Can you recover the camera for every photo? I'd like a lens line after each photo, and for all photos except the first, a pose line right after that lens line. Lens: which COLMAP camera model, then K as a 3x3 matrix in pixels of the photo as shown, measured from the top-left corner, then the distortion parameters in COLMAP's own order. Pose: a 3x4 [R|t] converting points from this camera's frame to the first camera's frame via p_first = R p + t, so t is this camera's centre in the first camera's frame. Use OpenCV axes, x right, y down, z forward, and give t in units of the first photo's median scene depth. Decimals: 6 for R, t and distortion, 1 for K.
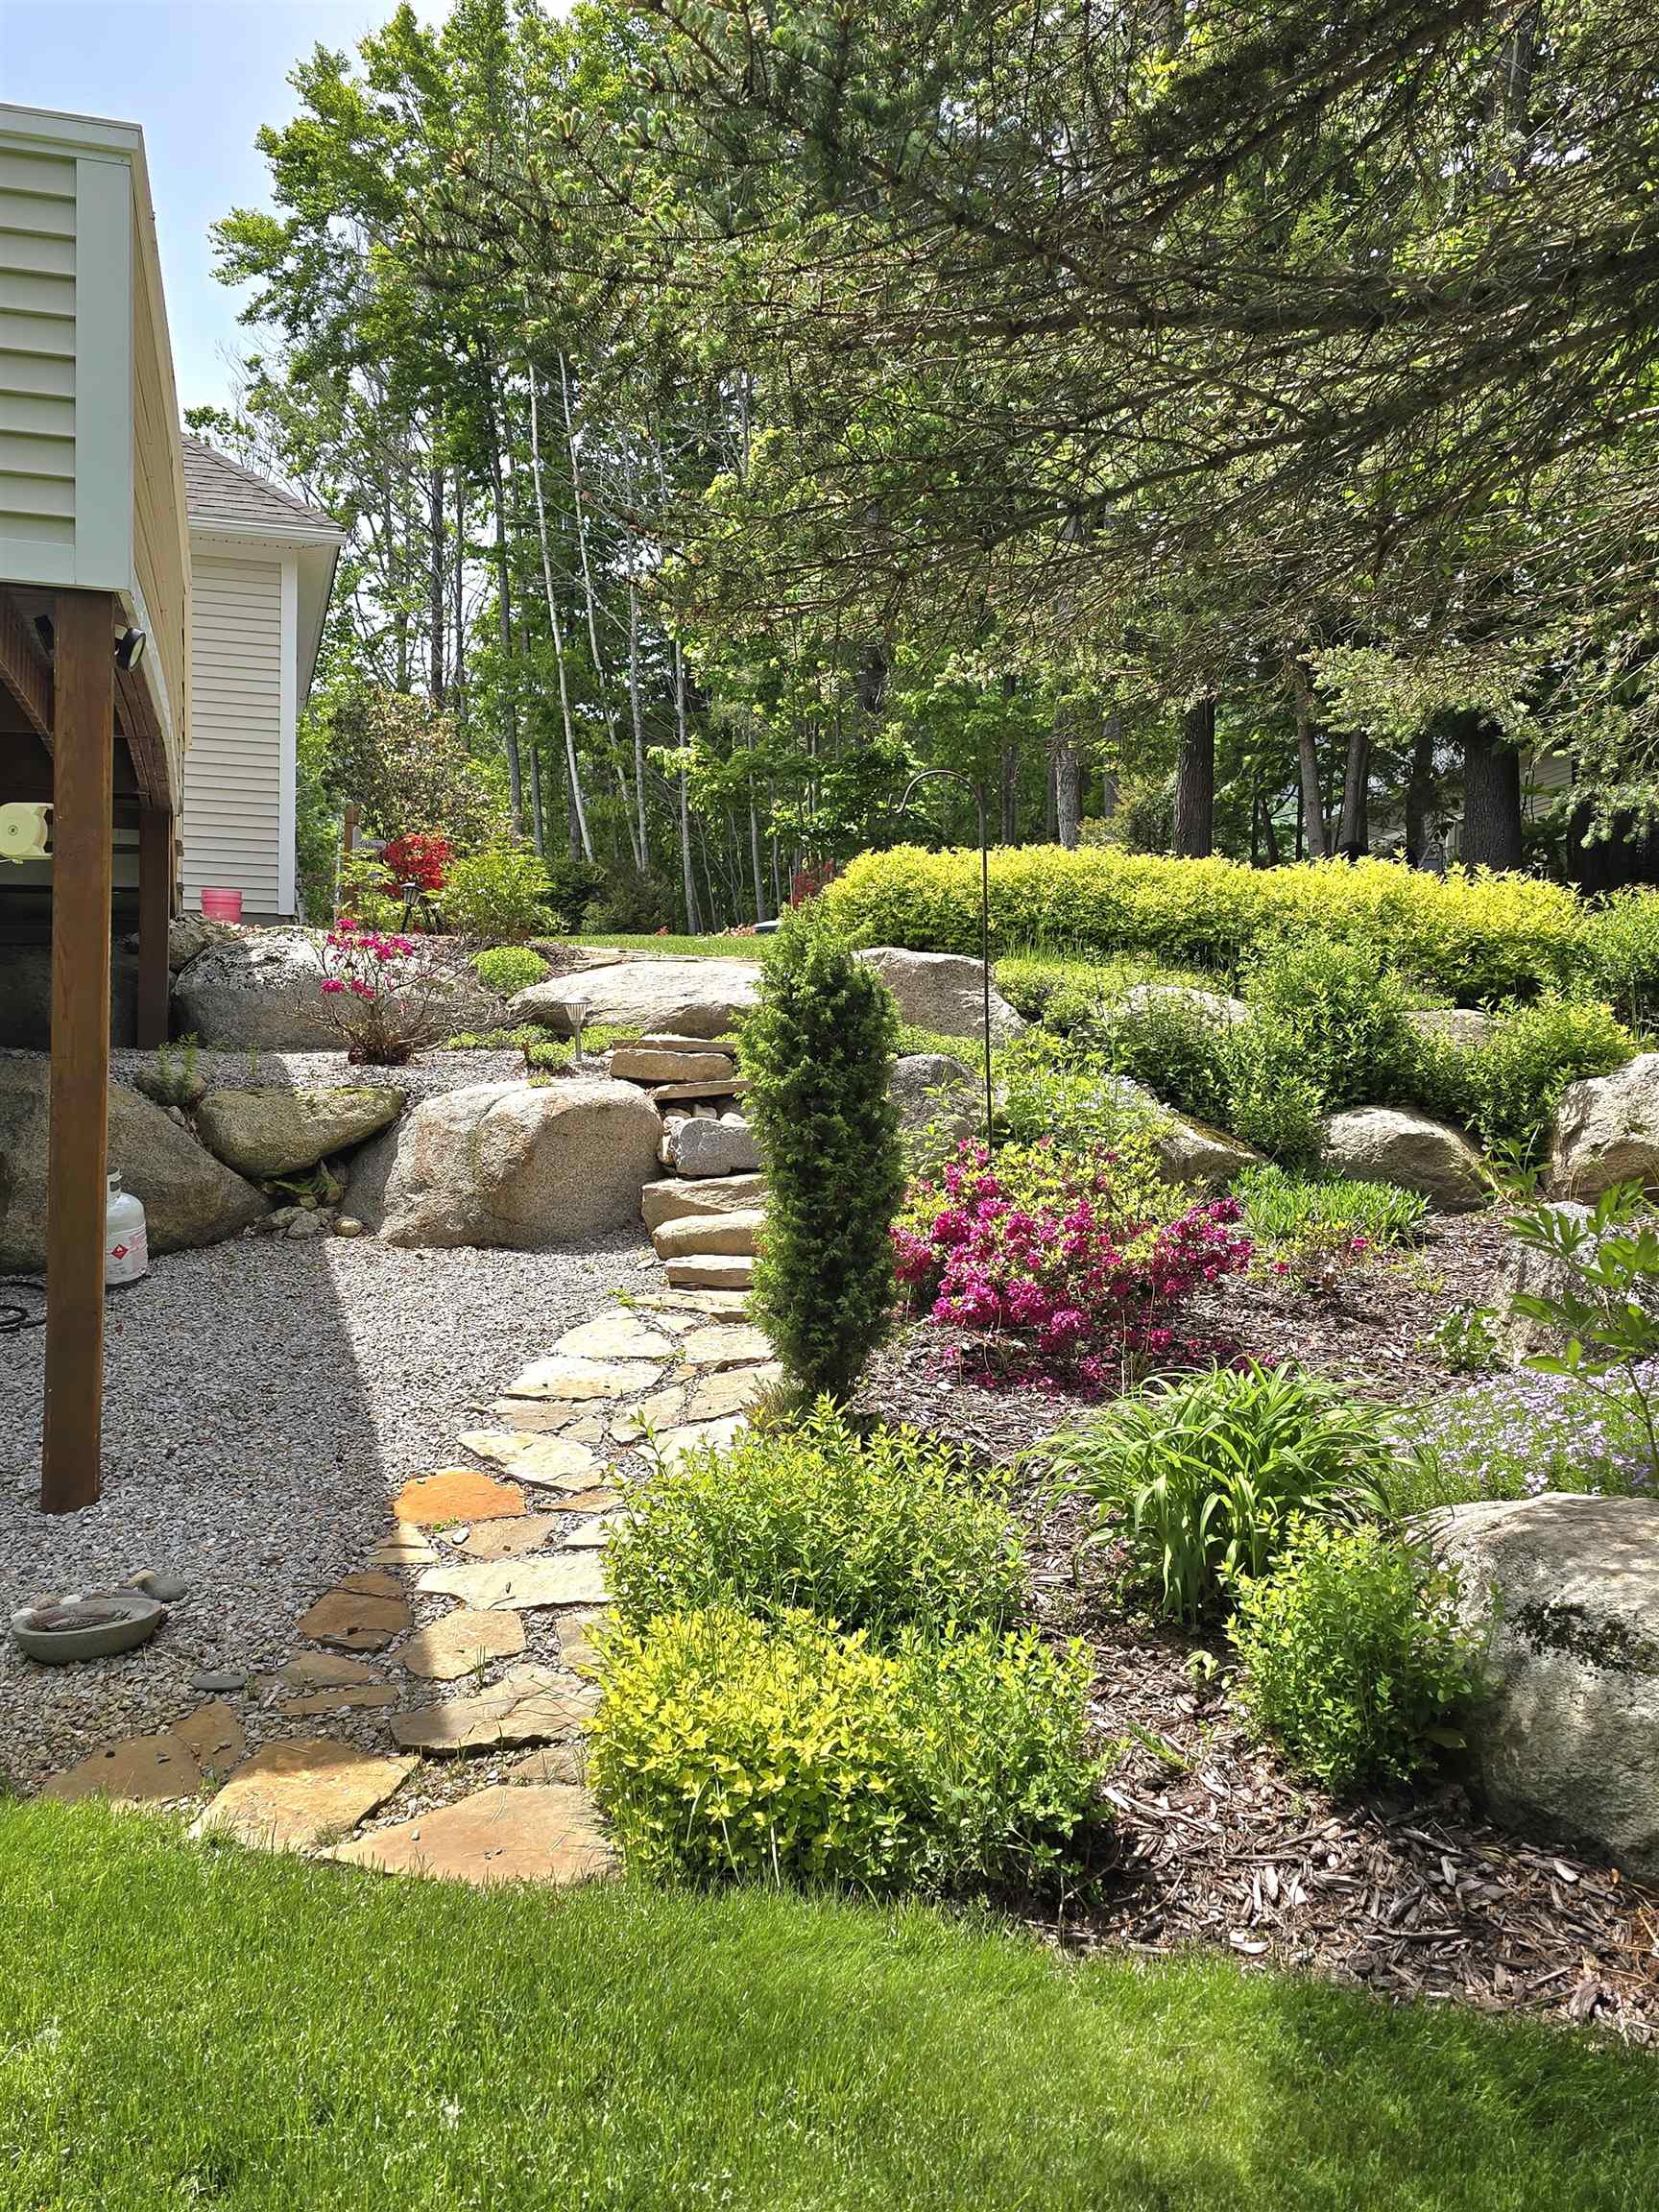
lens RADIAL K [[1422.6, 0, 829.5], [0, 1422.6, 1106.0], [0, 0, 1]] dist [0.059542, -0.049585]
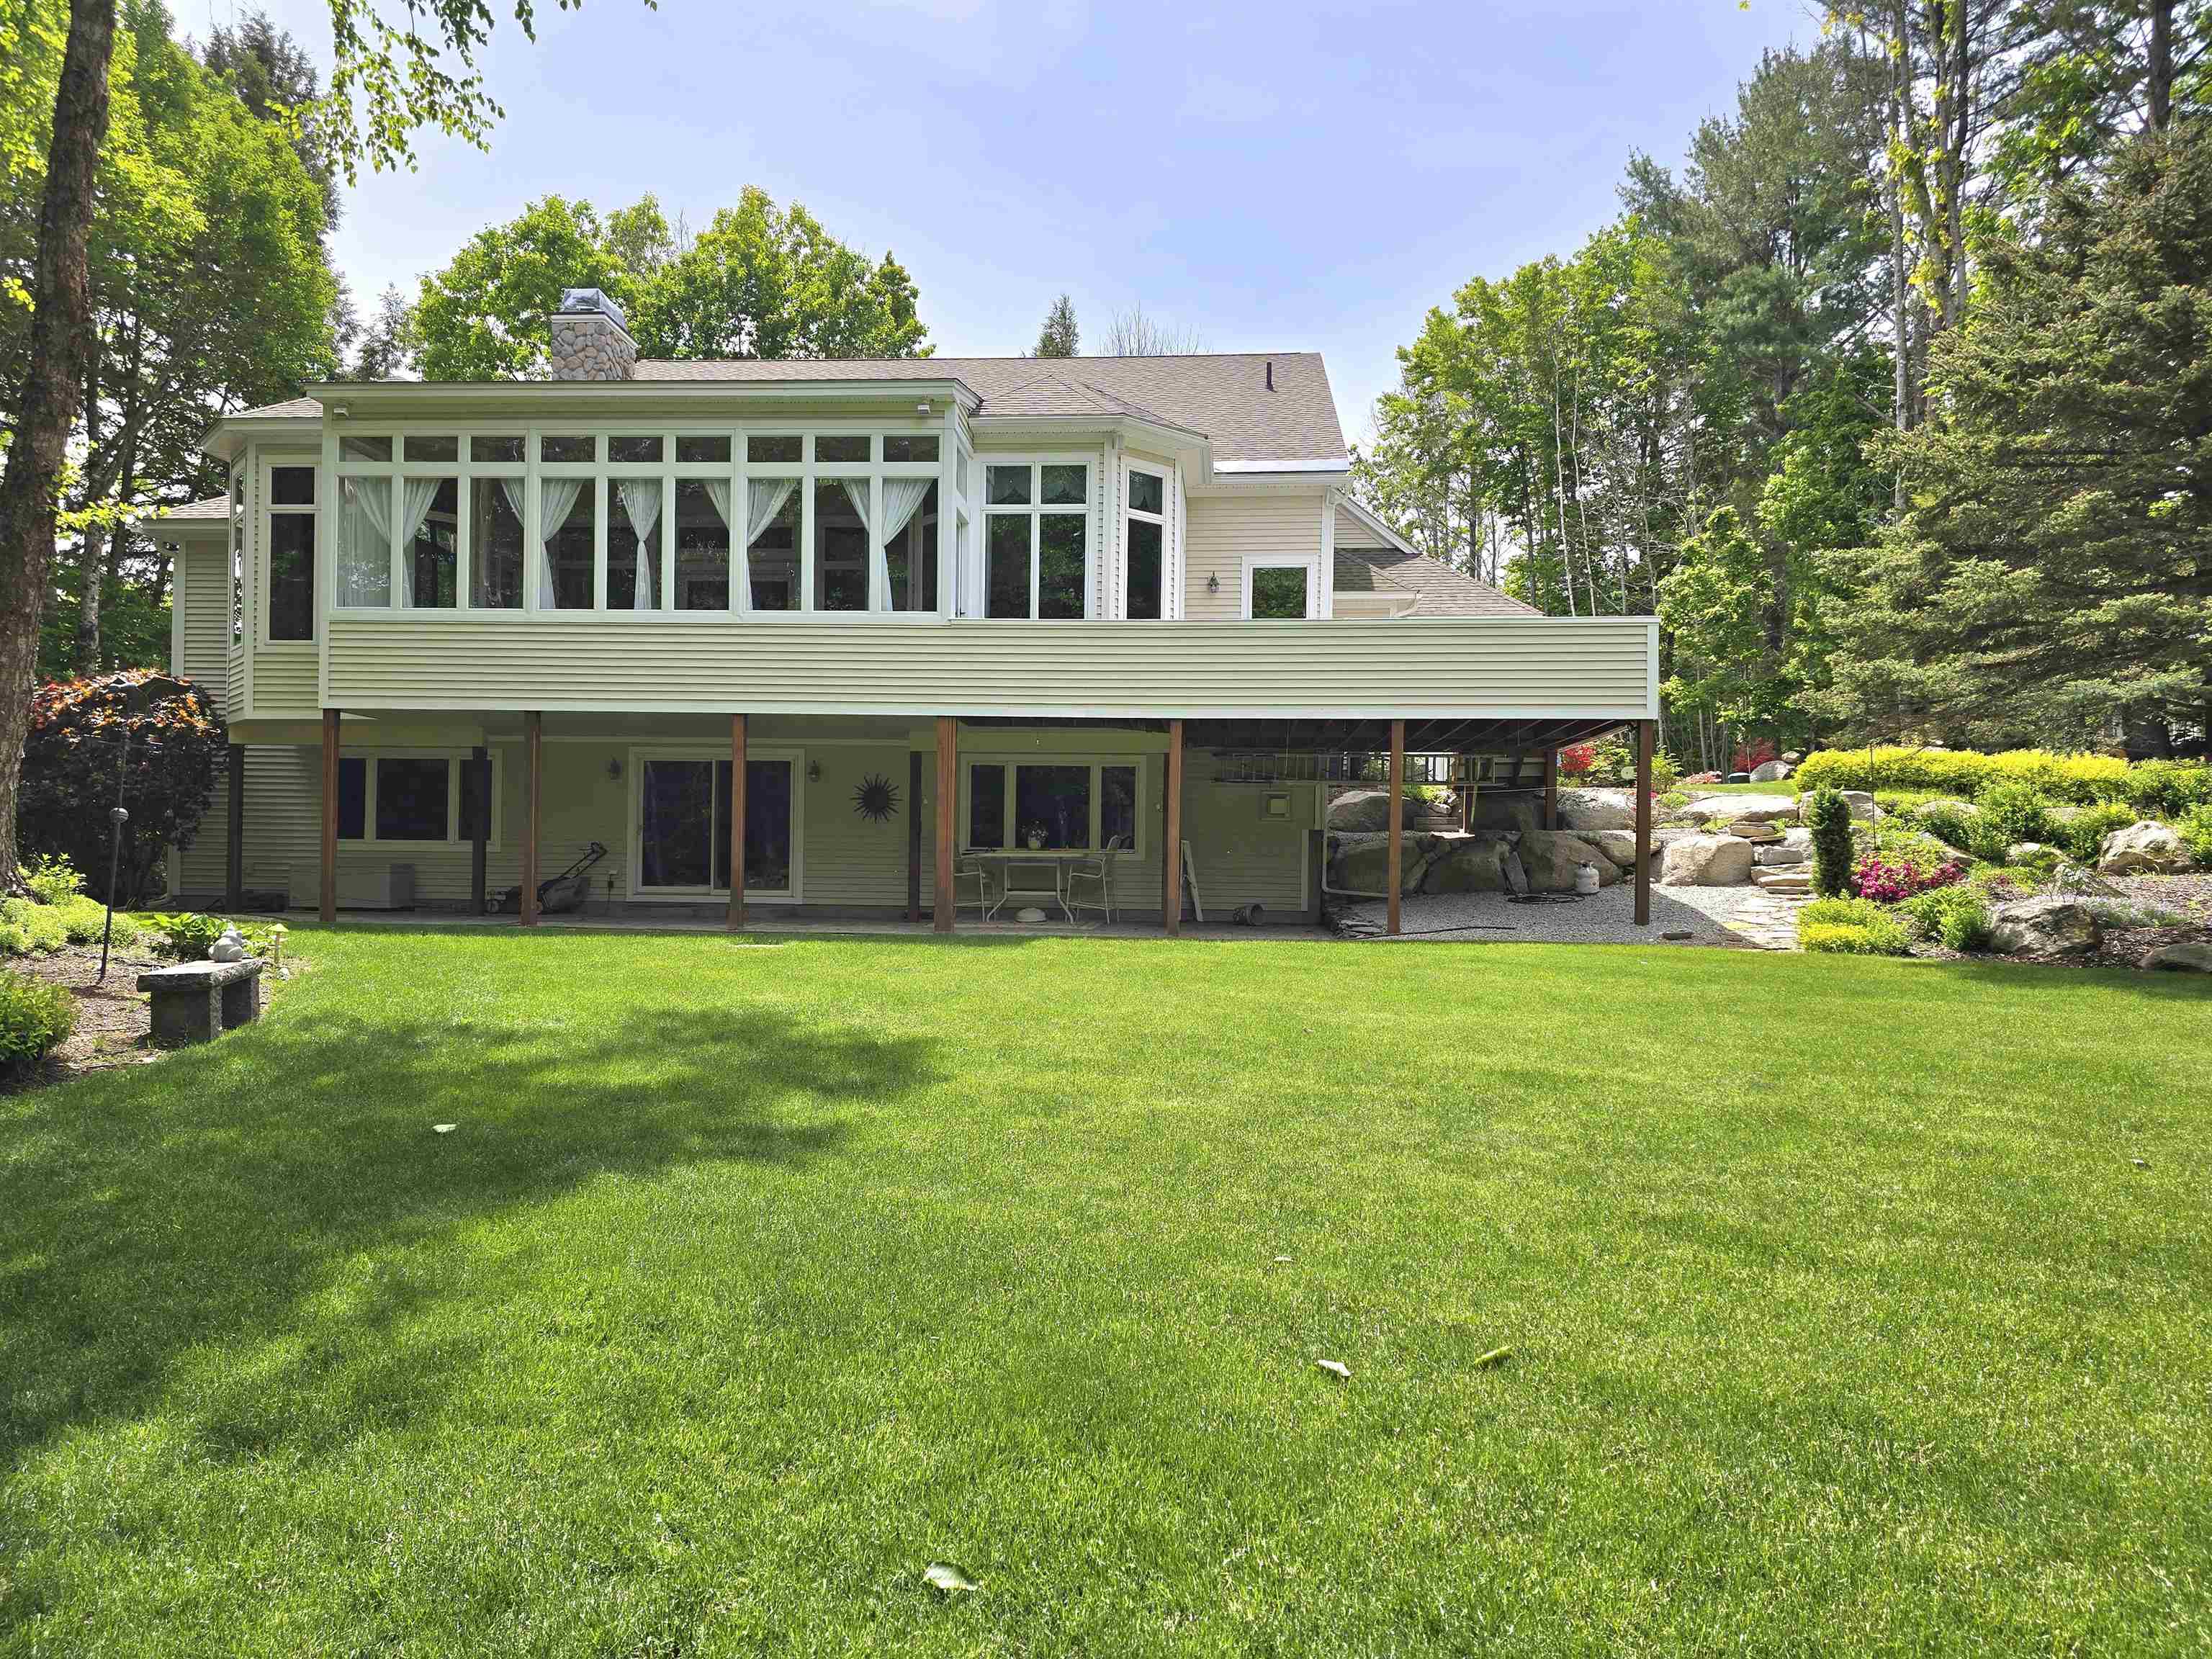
lens RADIAL K [[1422.6, 0, 1104.2], [0, 1422.6, 858.4], [0, 0, 1]] dist [0.059542, -0.049585]
pose [[0.940055, -0.009455, -0.340892, -0.359041], [-0.008363, 0.998676, -0.050761, 0.191582], [0.340921, 0.050569, 0.938731, -2.282483]]
